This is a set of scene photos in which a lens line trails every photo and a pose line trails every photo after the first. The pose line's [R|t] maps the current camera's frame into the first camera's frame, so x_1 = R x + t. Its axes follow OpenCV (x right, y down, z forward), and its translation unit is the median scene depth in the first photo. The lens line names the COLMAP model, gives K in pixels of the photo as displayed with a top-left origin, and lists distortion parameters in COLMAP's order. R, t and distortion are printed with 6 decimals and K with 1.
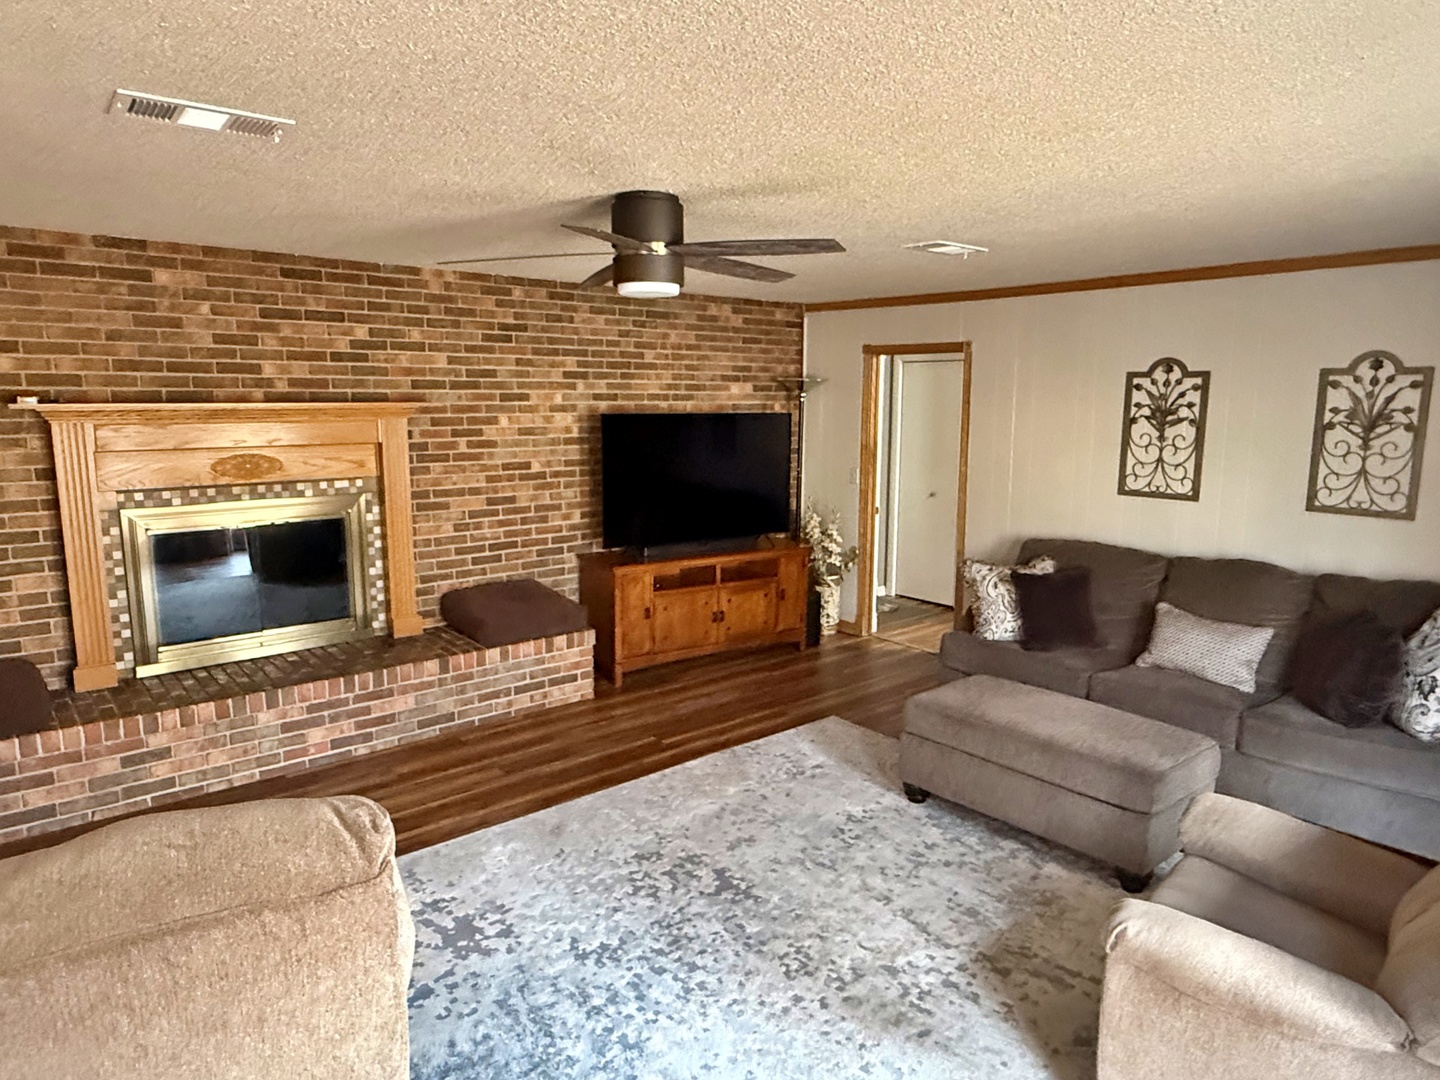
lens RADIAL K [[895.1, 0, 708.0], [0, 895.1, 539.0], [0, 0, 1]] dist [-0.005748, -0.003128]
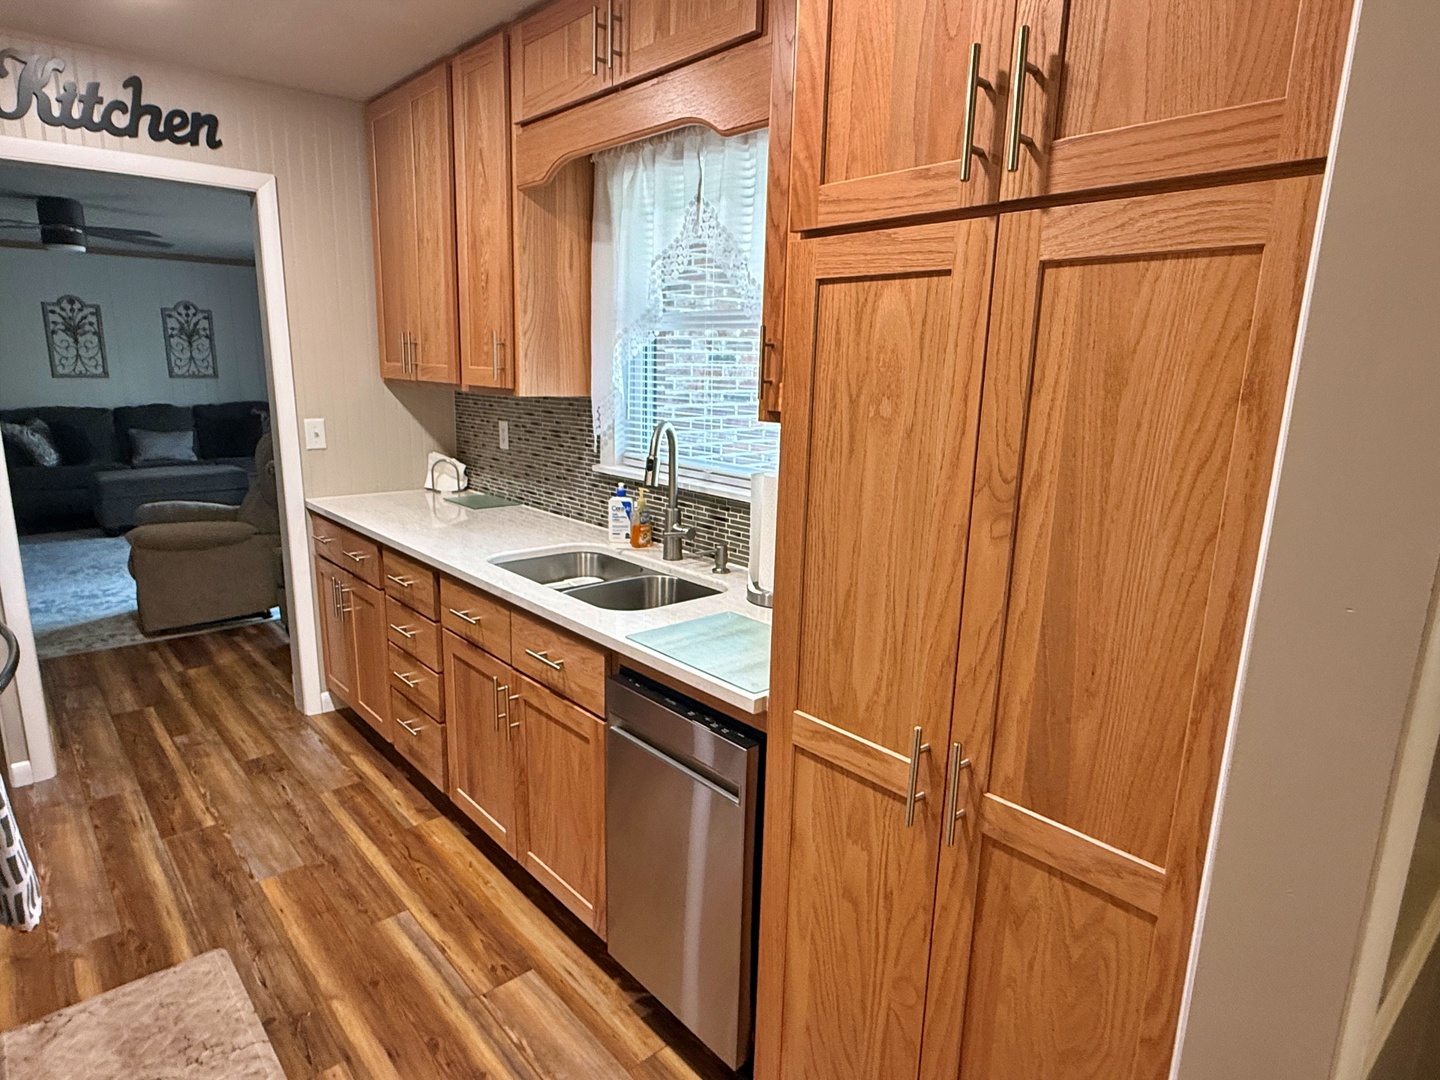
lens RADIAL K [[841.3, 0, 723.8], [0, 841.3, 549.0], [0, 0, 1]] dist [-0.002295, 0.001735]
pose [[-0.031560, -0.220793, 0.974810, -1.166804], [0.137438, 0.965073, 0.223037, 0.080044], [-0.990007, 0.141015, -0.000112, -0.185560]]
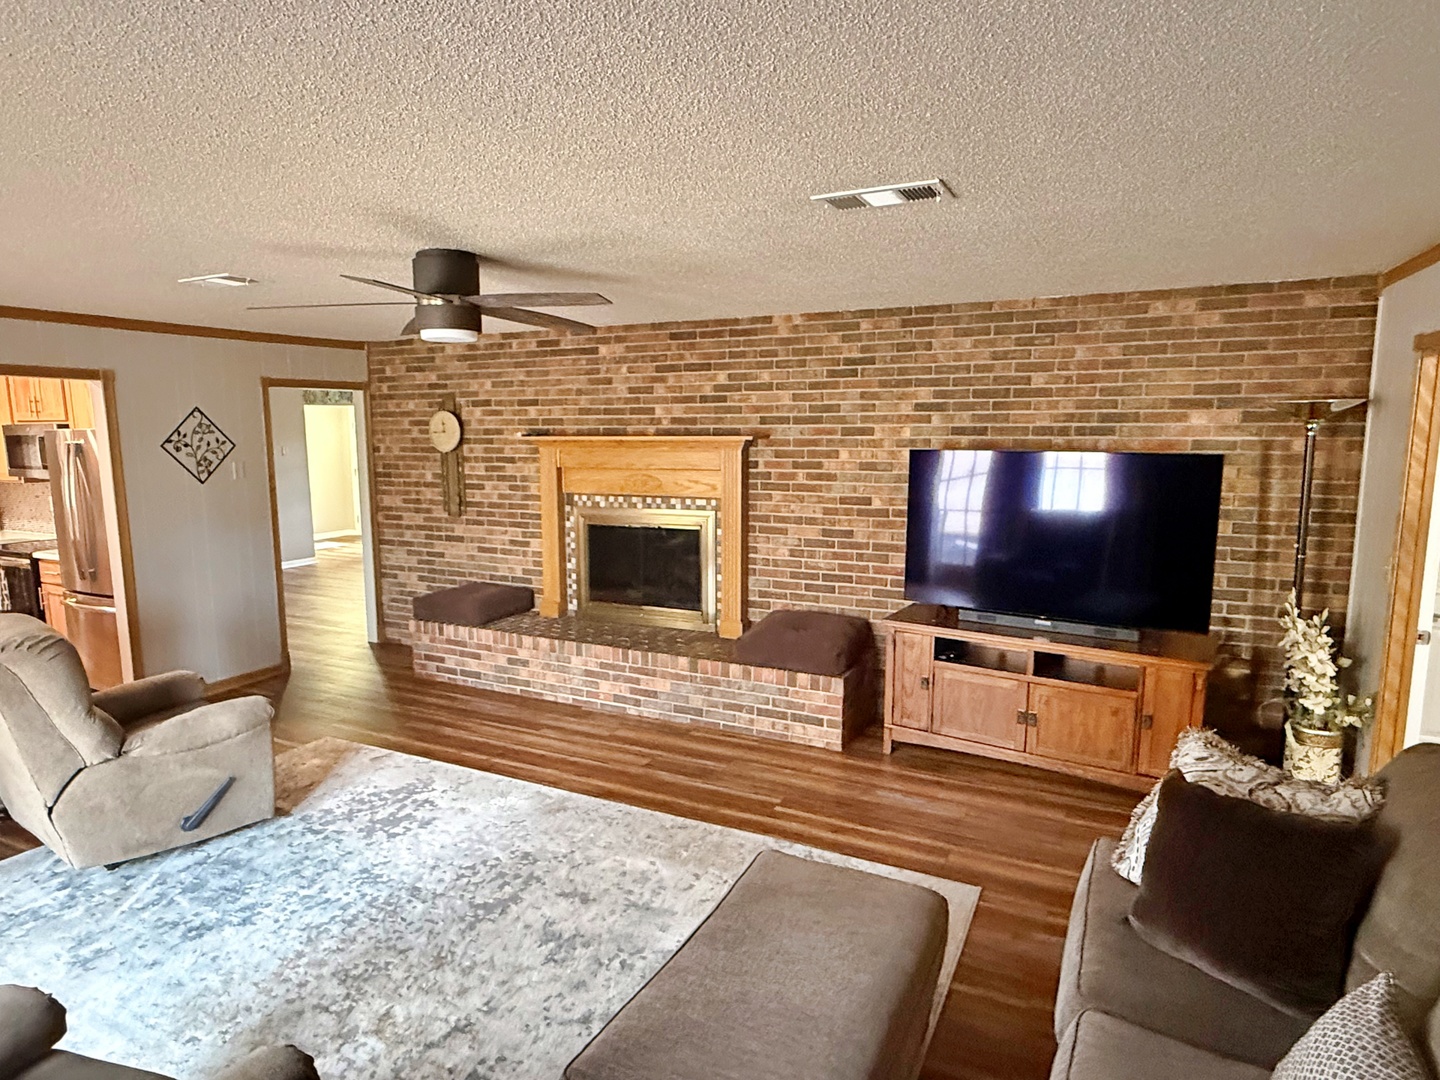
lens RADIAL K [[841.3, 0, 709.9], [0, 841.3, 547.2], [0, 0, 1]] dist [-0.002295, 0.001735]
pose [[0.398731, 0.127443, -0.908169, 0.613088], [-0.137052, 0.987457, 0.078397, -0.087345], [0.906769, 0.093207, 0.411196, 0.508050]]
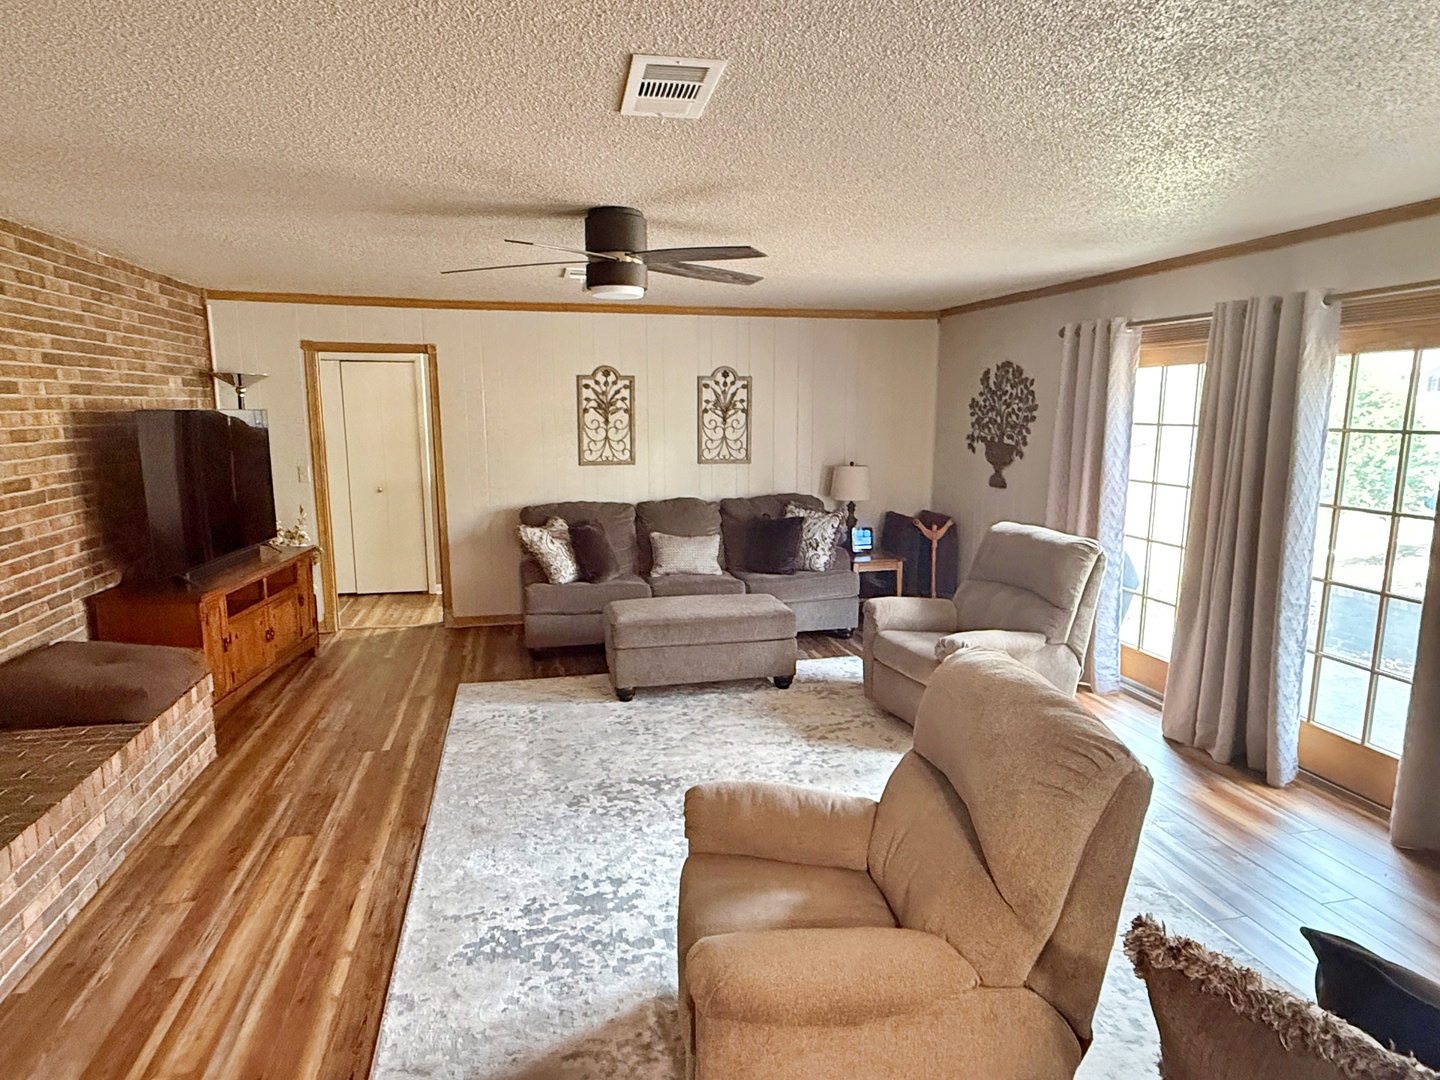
lens RADIAL K [[841.3, 0, 711.5], [0, 841.3, 547.1], [0, 0, 1]] dist [-0.002295, 0.001735]
pose [[0.459950, -0.151413, 0.874940, -0.584778], [0.140025, 0.985393, 0.096917, -0.023209], [-0.876835, 0.077936, 0.474433, 0.226642]]
